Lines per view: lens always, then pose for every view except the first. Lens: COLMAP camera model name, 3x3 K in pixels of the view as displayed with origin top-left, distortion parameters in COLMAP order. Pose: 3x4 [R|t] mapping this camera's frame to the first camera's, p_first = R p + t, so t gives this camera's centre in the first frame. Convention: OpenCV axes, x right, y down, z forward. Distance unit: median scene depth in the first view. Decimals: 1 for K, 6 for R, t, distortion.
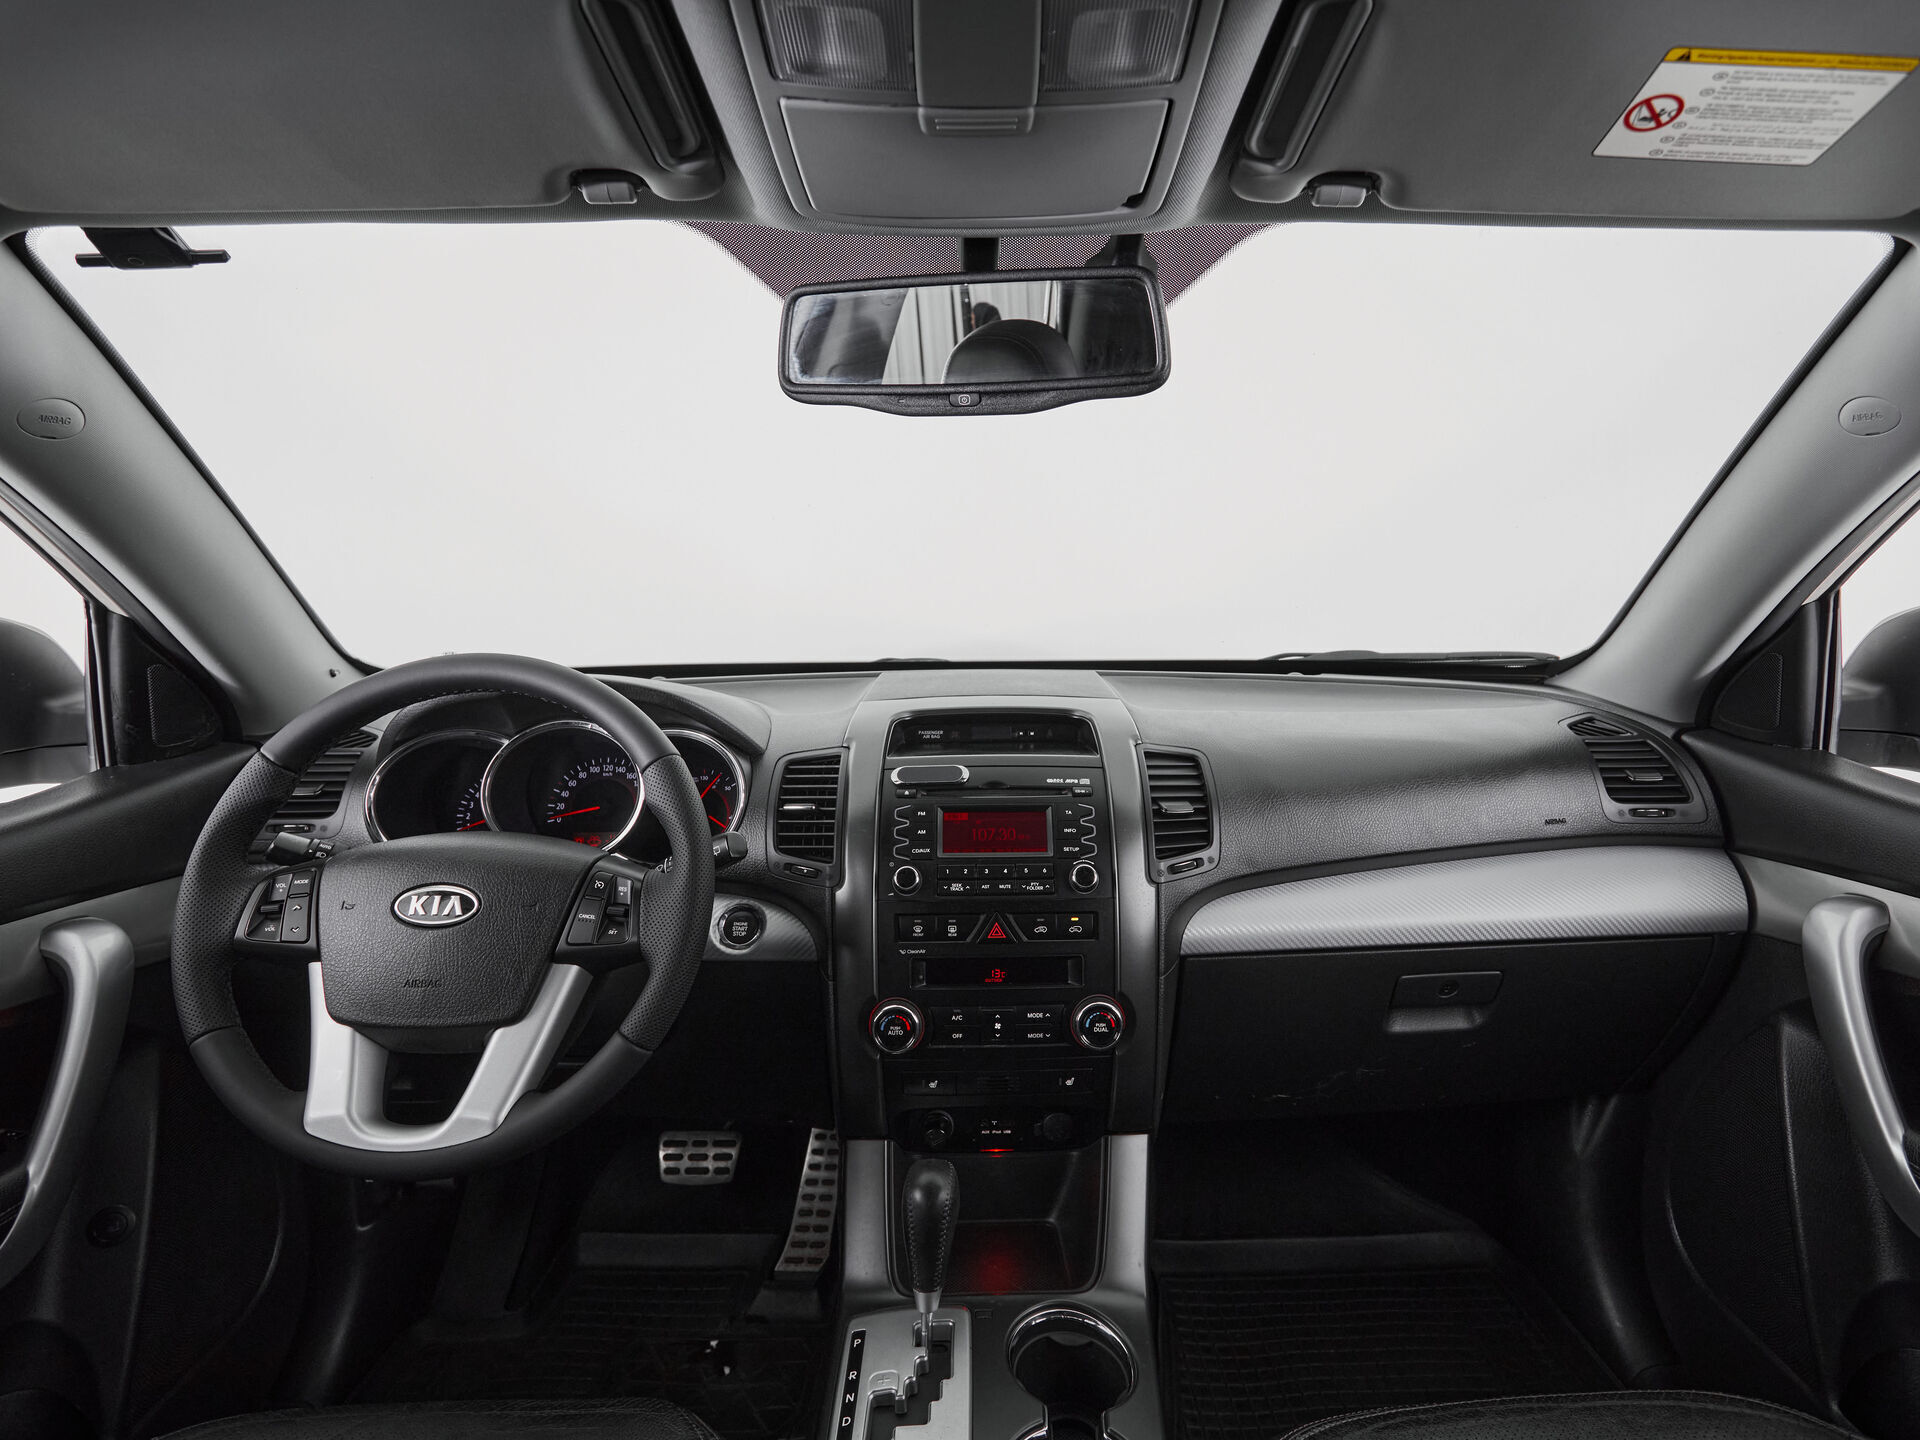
lens RADIAL K [[1013.7, 0, 994.3], [0, 1013.7, 721.6], [0, 0, 1]] dist [0.000394, -0.005424]
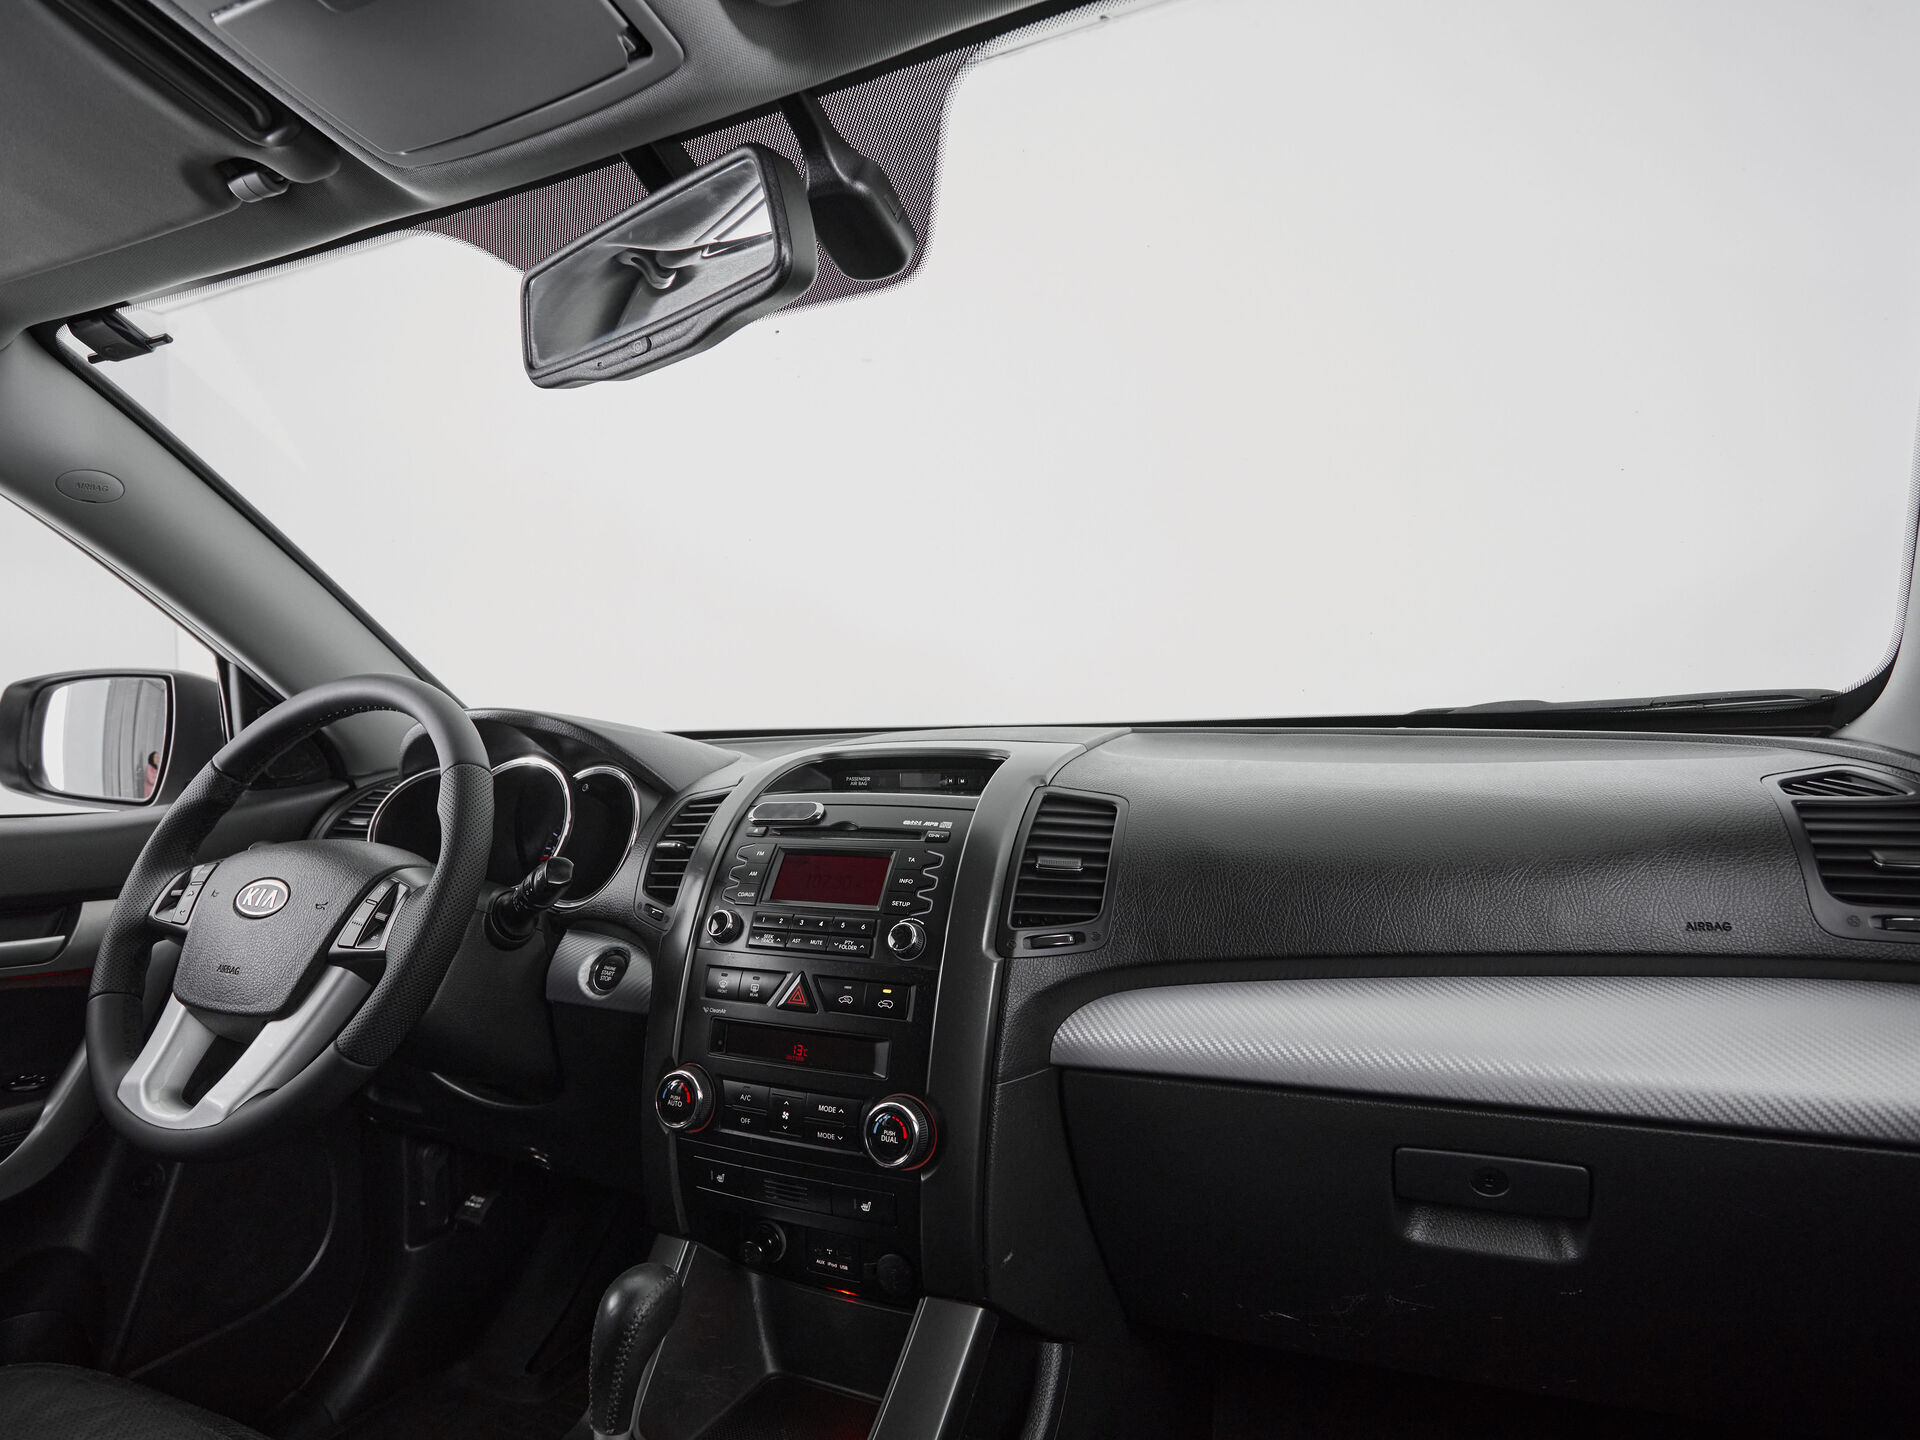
lens RADIAL K [[1013.7, 0, 952.6], [0, 1013.7, 725.7], [0, 0, 1]] dist [0.000394, -0.005424]
pose [[0.901617, -0.014815, -0.432281, 0.444303], [-0.046373, 0.990342, -0.130662, 0.086166], [0.430042, 0.137853, 0.892222, 0.274587]]
